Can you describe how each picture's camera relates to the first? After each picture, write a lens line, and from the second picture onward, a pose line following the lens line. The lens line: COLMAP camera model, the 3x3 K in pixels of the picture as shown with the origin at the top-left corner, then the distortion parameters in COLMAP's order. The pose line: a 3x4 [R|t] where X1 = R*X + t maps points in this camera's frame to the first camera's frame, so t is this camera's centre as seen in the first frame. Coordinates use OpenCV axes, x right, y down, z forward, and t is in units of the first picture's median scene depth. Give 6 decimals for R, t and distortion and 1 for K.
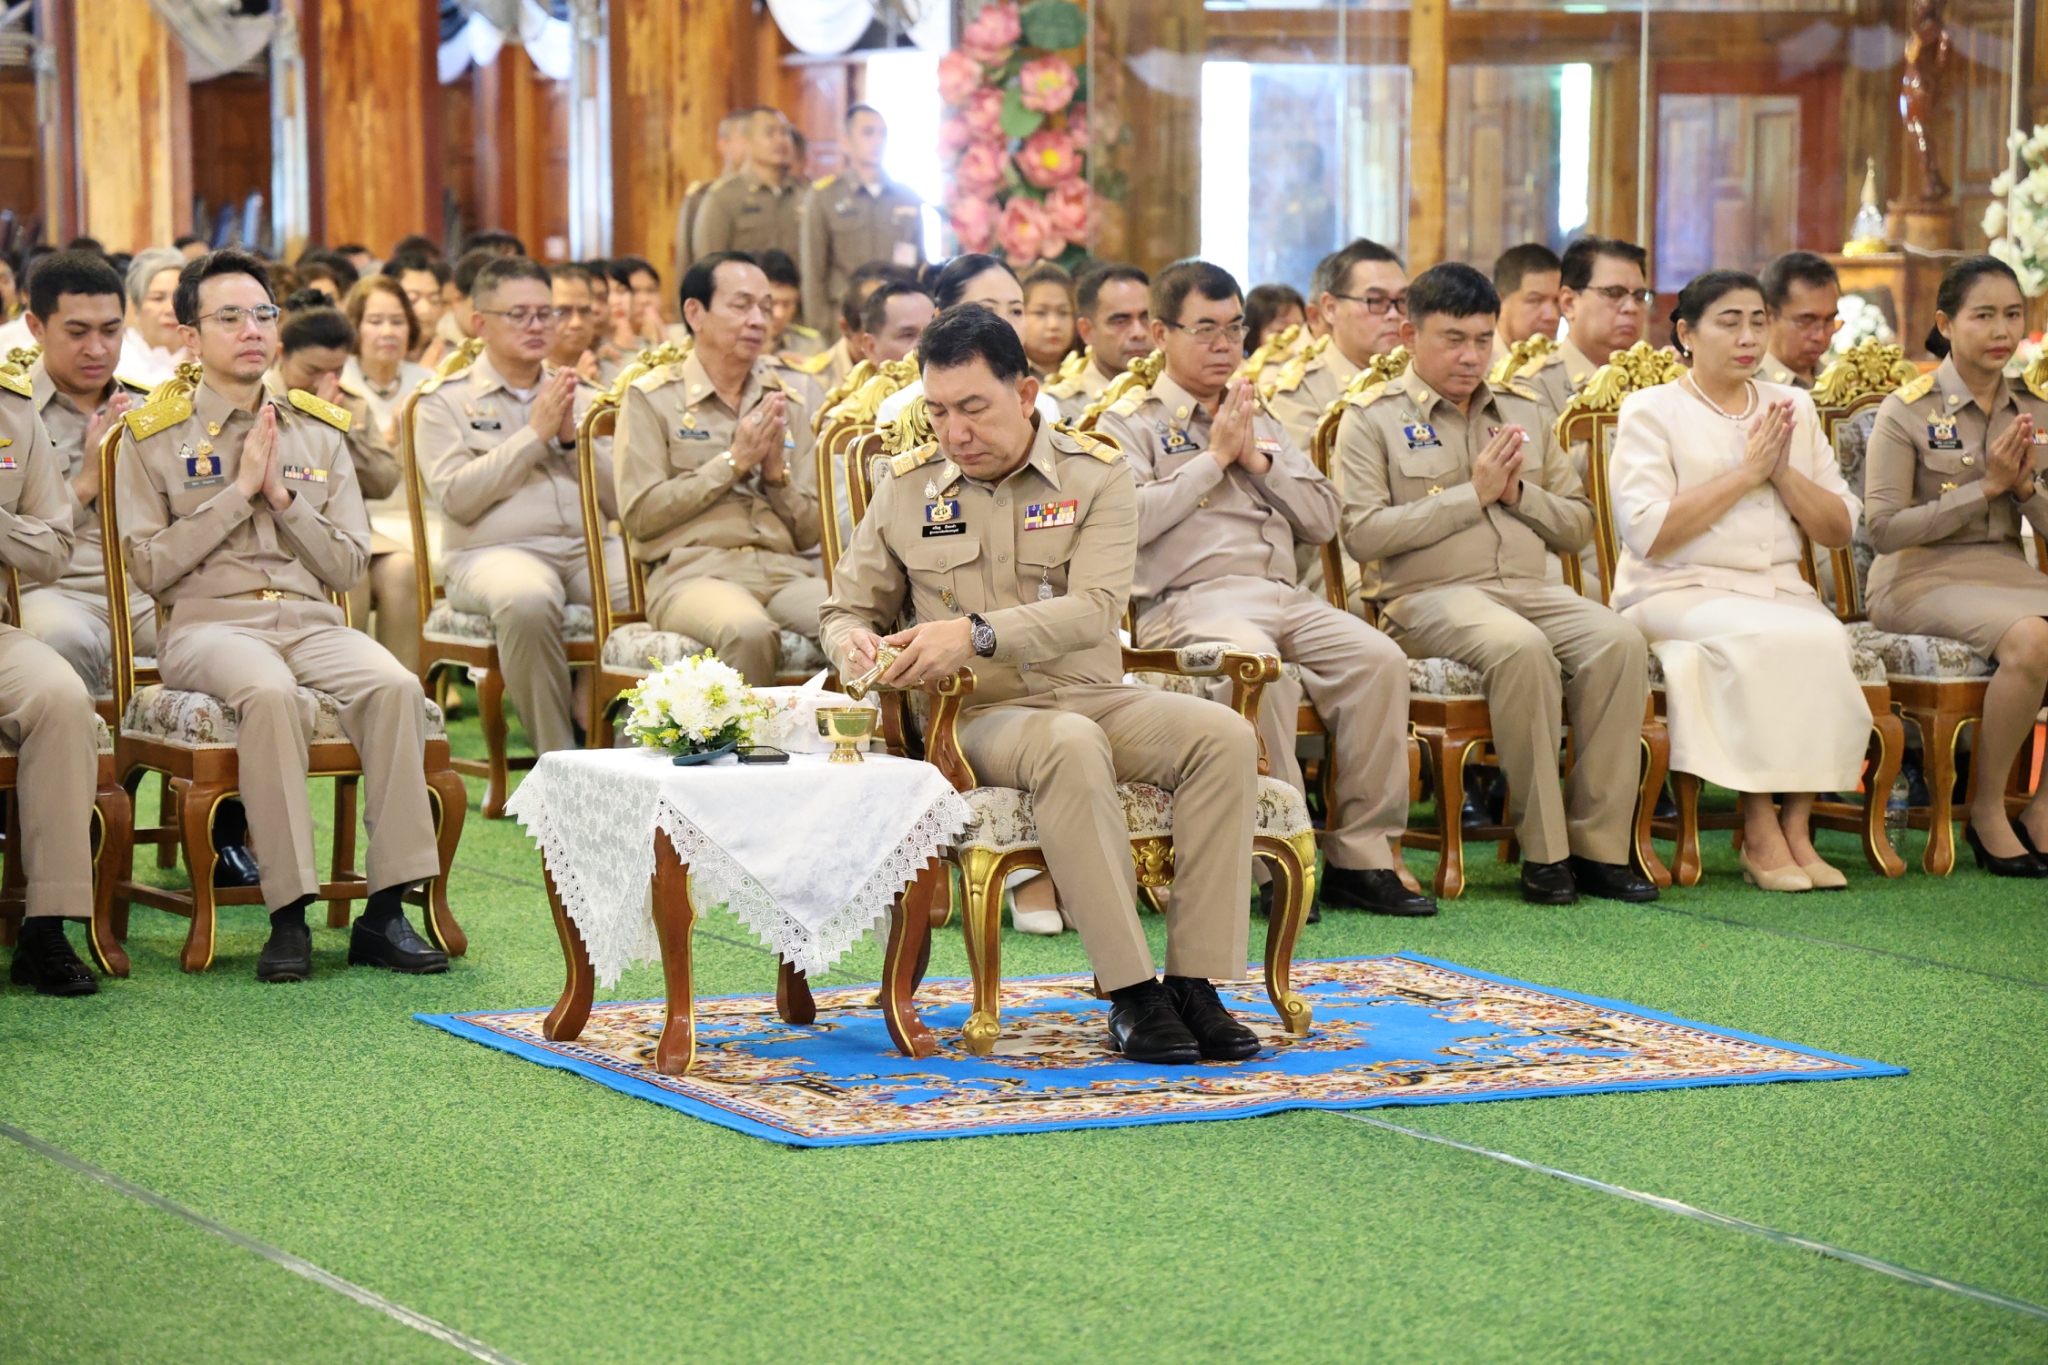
lens RADIAL K [[5938.4, 0, 1022.1], [0, 5938.4, 755.2], [0, 0, 1]] dist [0.617445, -1.361554]
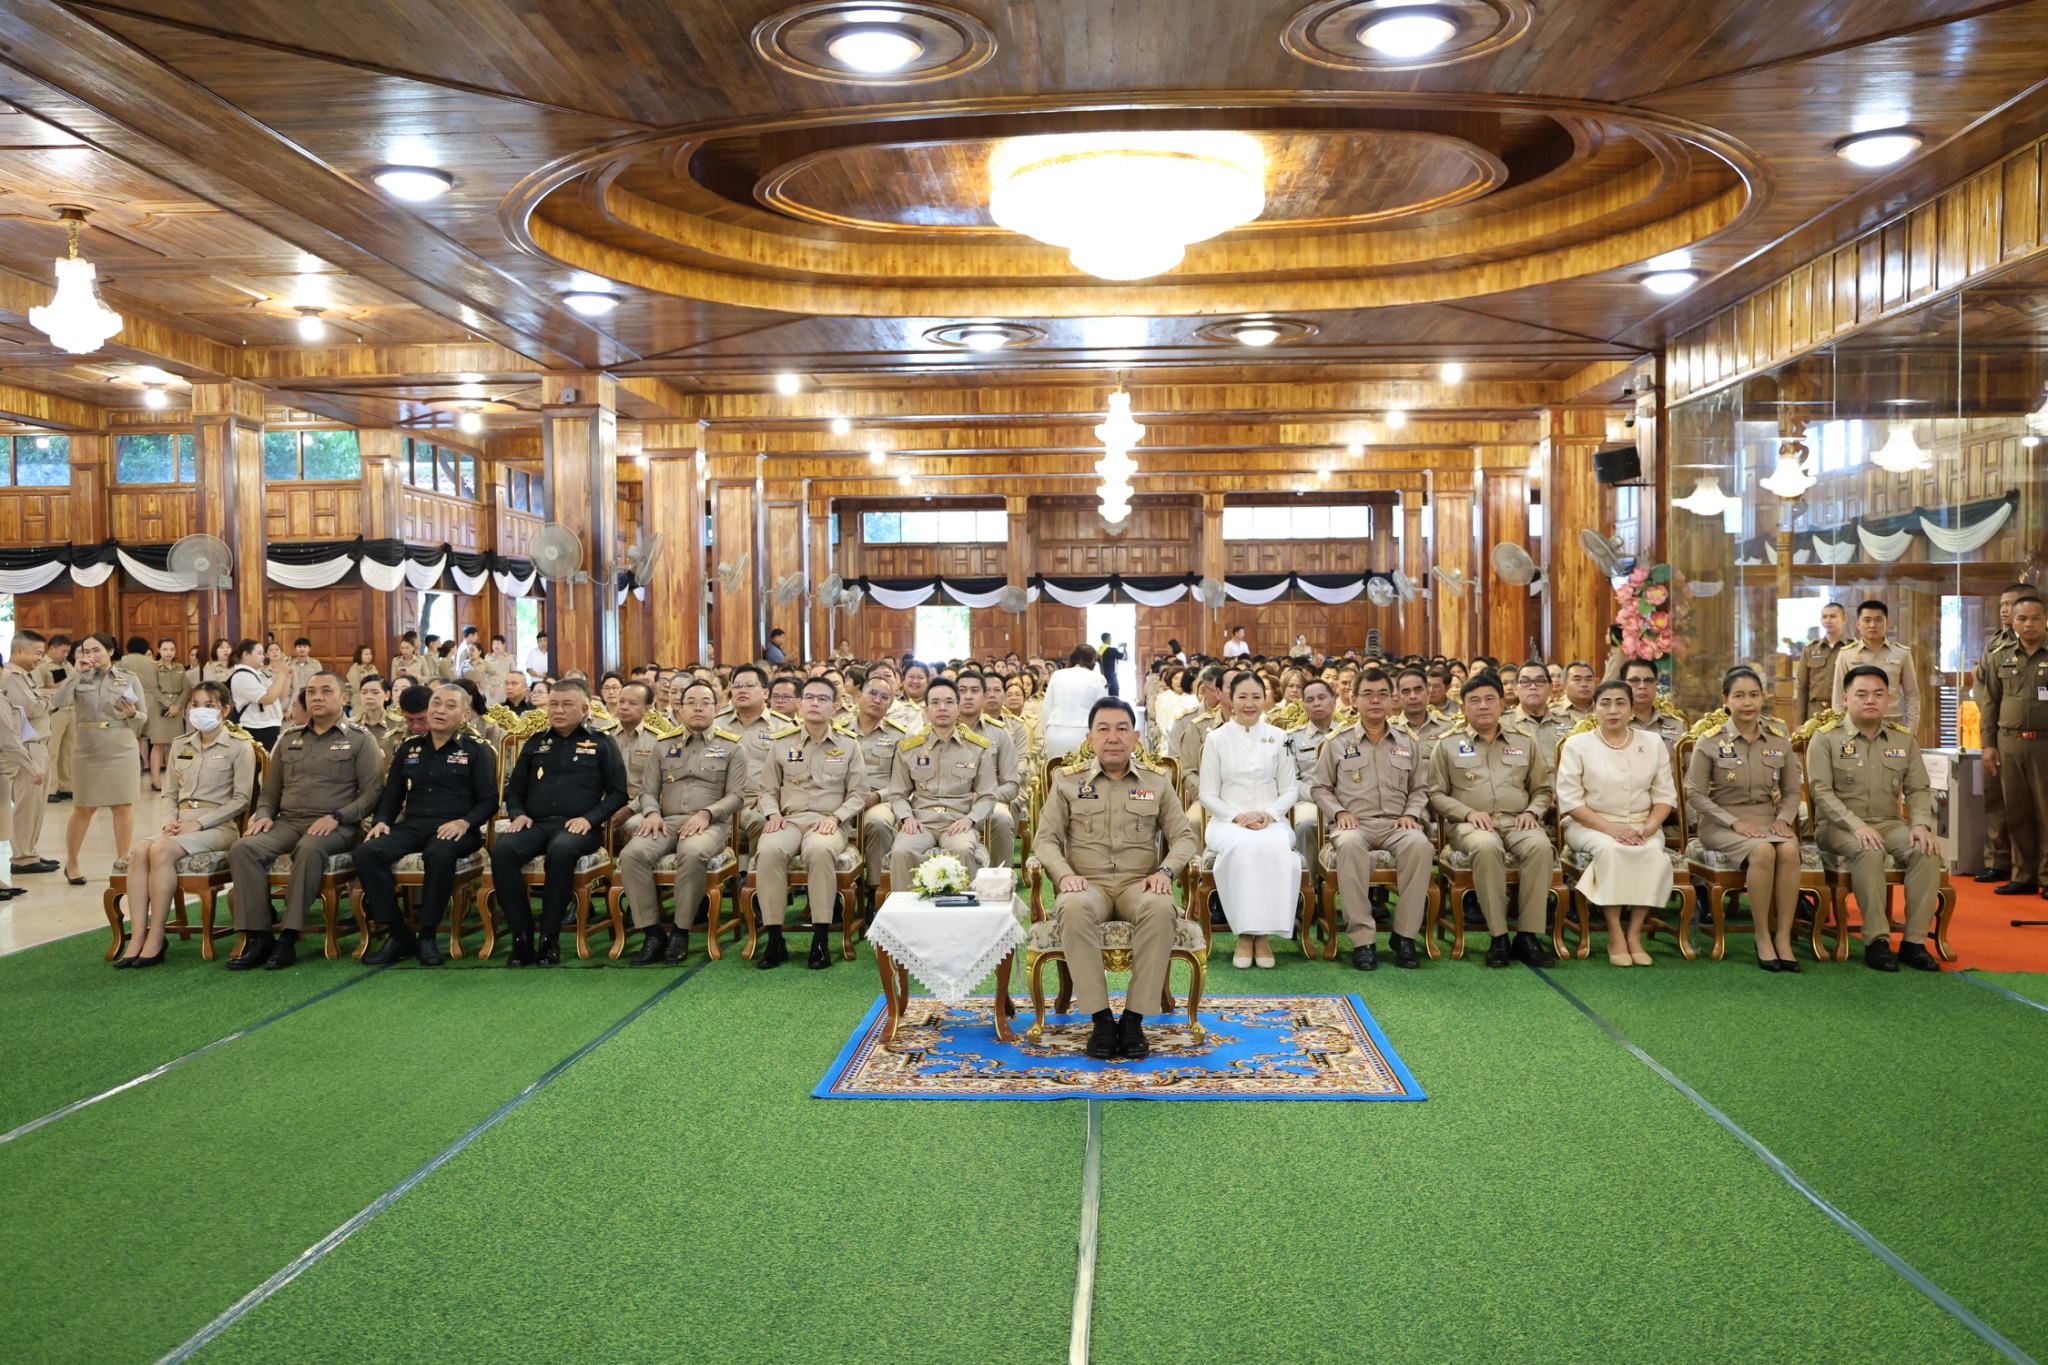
lens RADIAL K [[1733.9, 0, 1024.0], [0, 1733.9, 682.5], [0, 0, 1]] dist [0.015160, 0.007631]
pose [[0.877126, 0.001013, -0.480259, 0.235160], [-0.031792, 0.997927, -0.055959, -0.037139], [0.479206, 0.064352, 0.875340, 0.335094]]
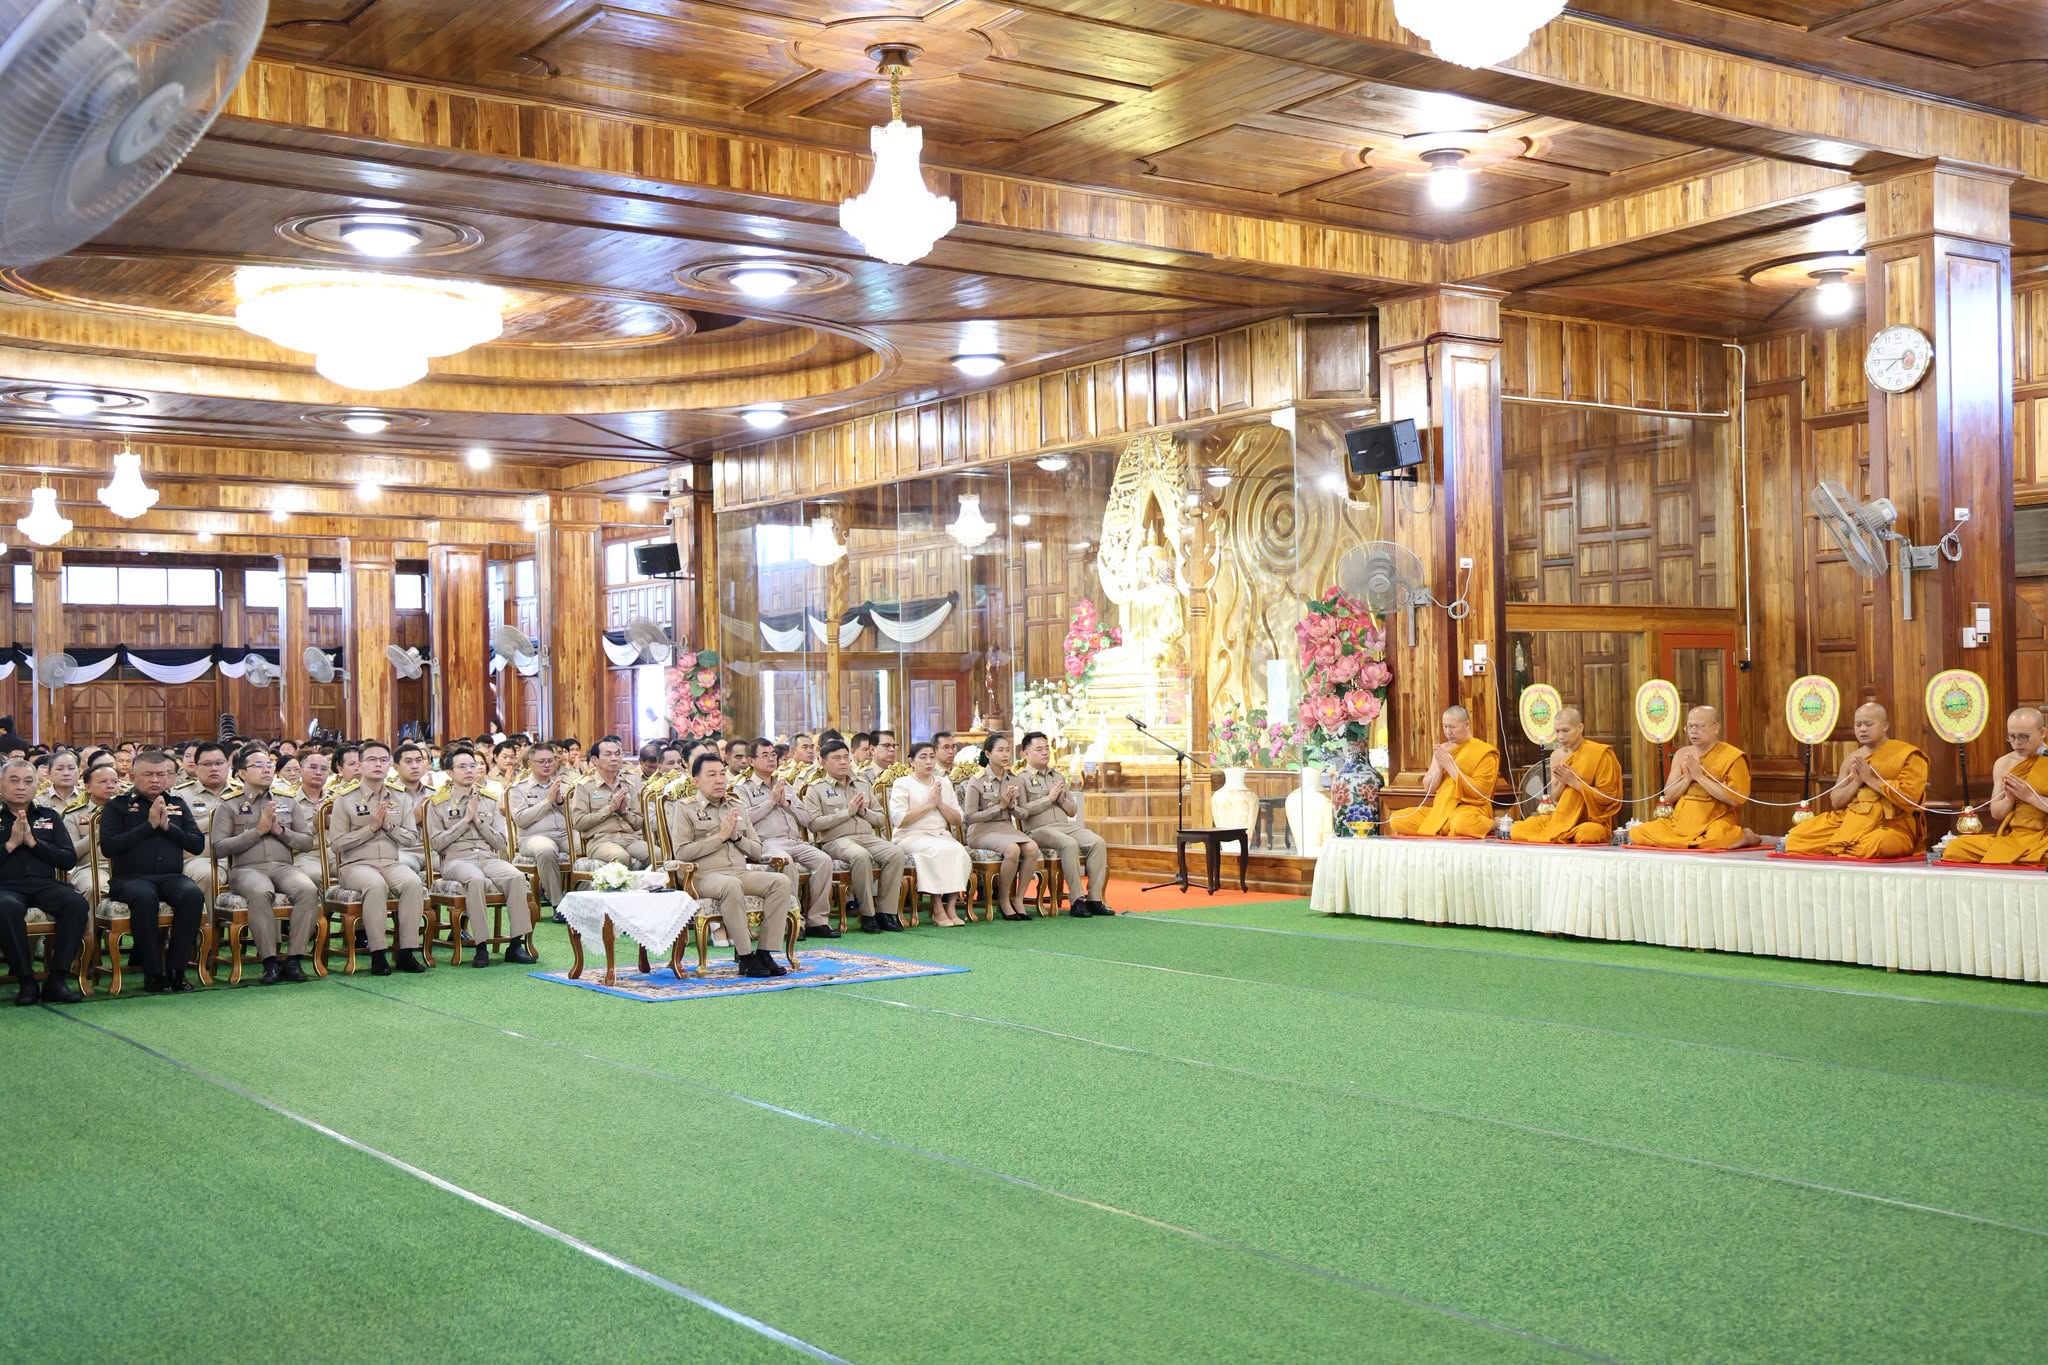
lens RADIAL K [[2257.4, 0, 1024.0], [0, 2257.4, 682.5], [0, 0, 1]] dist [0.008432, 0.005260]
pose [[0.988901, -0.018185, 0.147460, -0.009402], [0.033269, 0.994382, -0.100486, 0.014568], [-0.144804, 0.104277, 0.983950, -0.236814]]
